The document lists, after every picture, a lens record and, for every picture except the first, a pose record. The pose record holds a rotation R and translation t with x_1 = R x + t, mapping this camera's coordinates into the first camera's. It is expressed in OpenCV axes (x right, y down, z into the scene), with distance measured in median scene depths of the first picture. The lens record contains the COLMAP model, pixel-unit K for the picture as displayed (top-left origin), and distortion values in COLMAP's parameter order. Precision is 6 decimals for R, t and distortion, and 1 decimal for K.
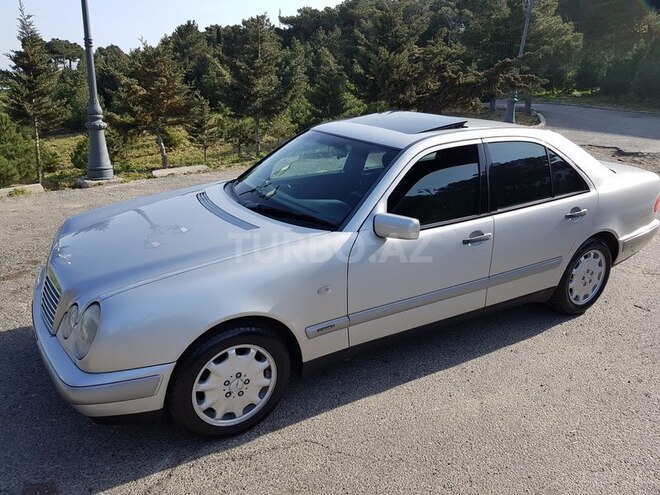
lens RADIAL K [[537.0, 0, 330.0], [0, 537.0, 247.5], [0, 0, 1]] dist [0.059218, -0.093403]
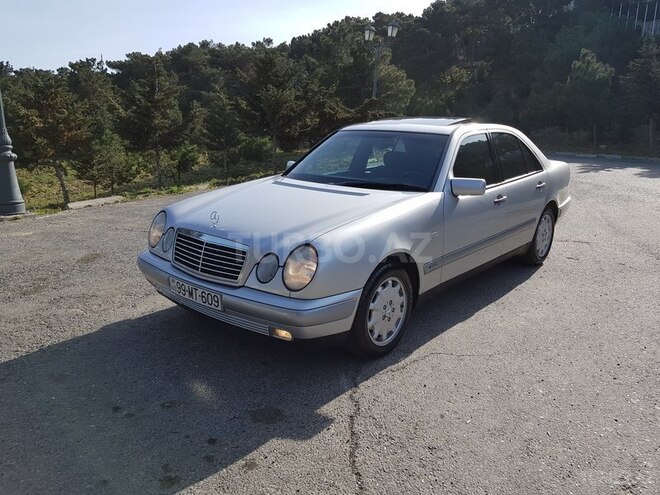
lens RADIAL K [[533.2, 0, 337.4], [0, 533.2, 257.6], [0, 0, 1]] dist [0.088013, -0.125192]
pose [[0.942949, -0.088404, 0.320987, -0.208359], [0.109569, 0.992798, -0.048447, 0.055223], [-0.314392, 0.080853, 0.945844, -0.047173]]
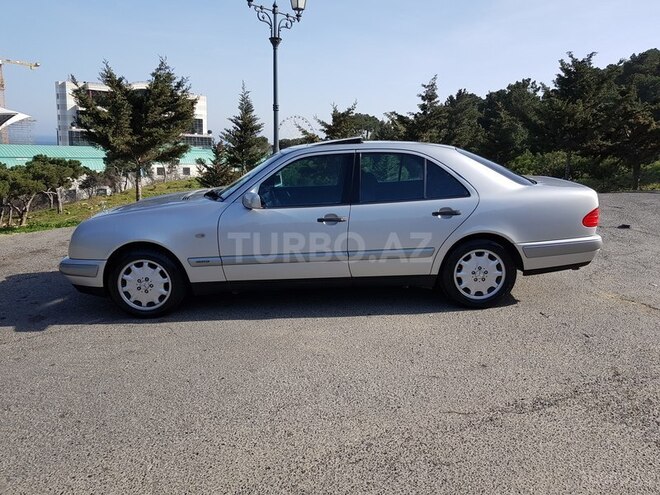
lens RADIAL K [[537.0, 0, 330.0], [0, 537.0, 247.5], [0, 0, 1]] dist [0.059218, -0.093403]
pose [[0.858083, 0.072863, -0.508315, 0.364988], [-0.131802, 0.987971, -0.080875, 0.061652], [0.496307, 0.136394, 0.857365, -0.057319]]
